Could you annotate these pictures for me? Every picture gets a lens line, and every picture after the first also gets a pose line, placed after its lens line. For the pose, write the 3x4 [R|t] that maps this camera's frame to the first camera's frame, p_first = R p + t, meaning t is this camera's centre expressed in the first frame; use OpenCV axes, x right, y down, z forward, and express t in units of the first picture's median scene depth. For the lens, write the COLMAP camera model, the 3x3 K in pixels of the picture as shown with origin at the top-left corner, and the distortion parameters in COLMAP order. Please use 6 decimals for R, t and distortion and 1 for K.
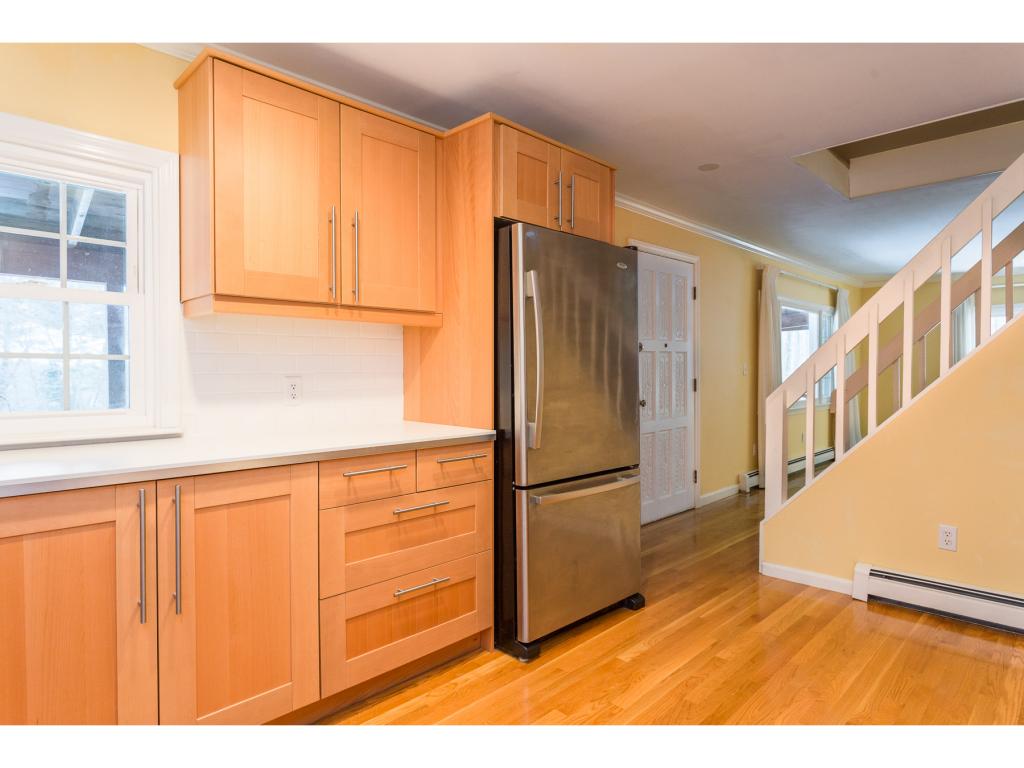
lens RADIAL K [[591.9, 0, 512.0], [0, 591.9, 384.0], [0, 0, 1]] dist [0.000077, -0.000082]
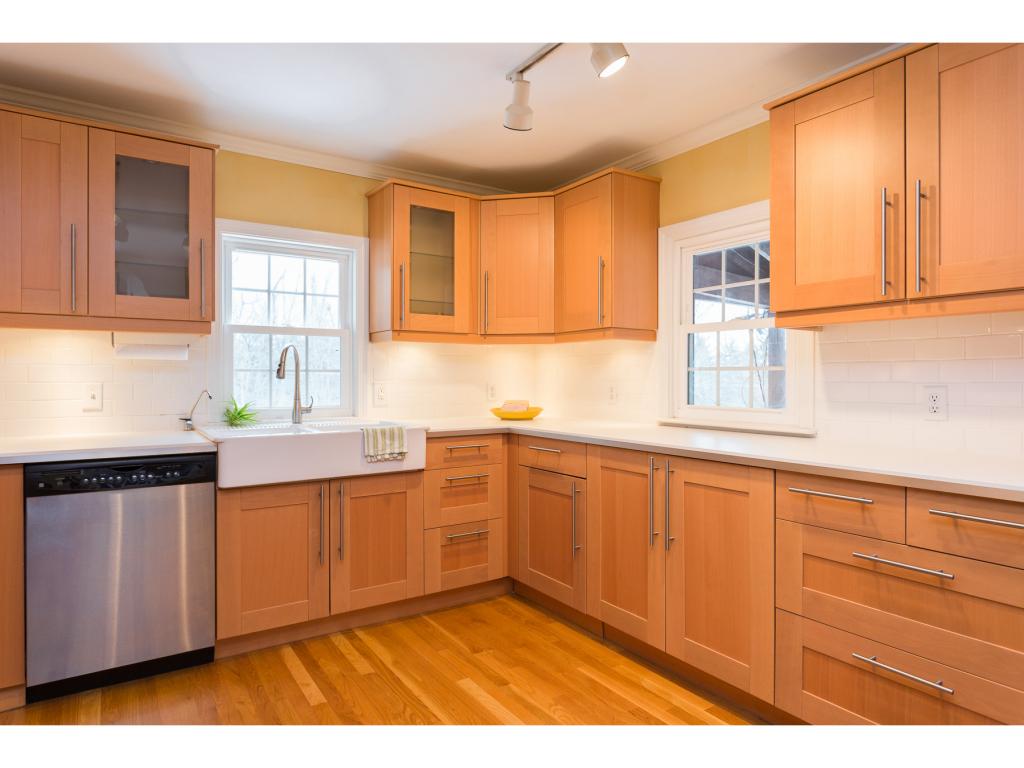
lens RADIAL K [[601.9, 0, 507.5], [0, 601.9, 381.1], [0, 0, 1]] dist [-0.003370, -0.000047]
pose [[-0.202501, 0.007597, -0.979253, 0.675581], [-0.019519, 0.999740, 0.011793, -0.020681], [0.979087, 0.021503, -0.202300, 0.660380]]
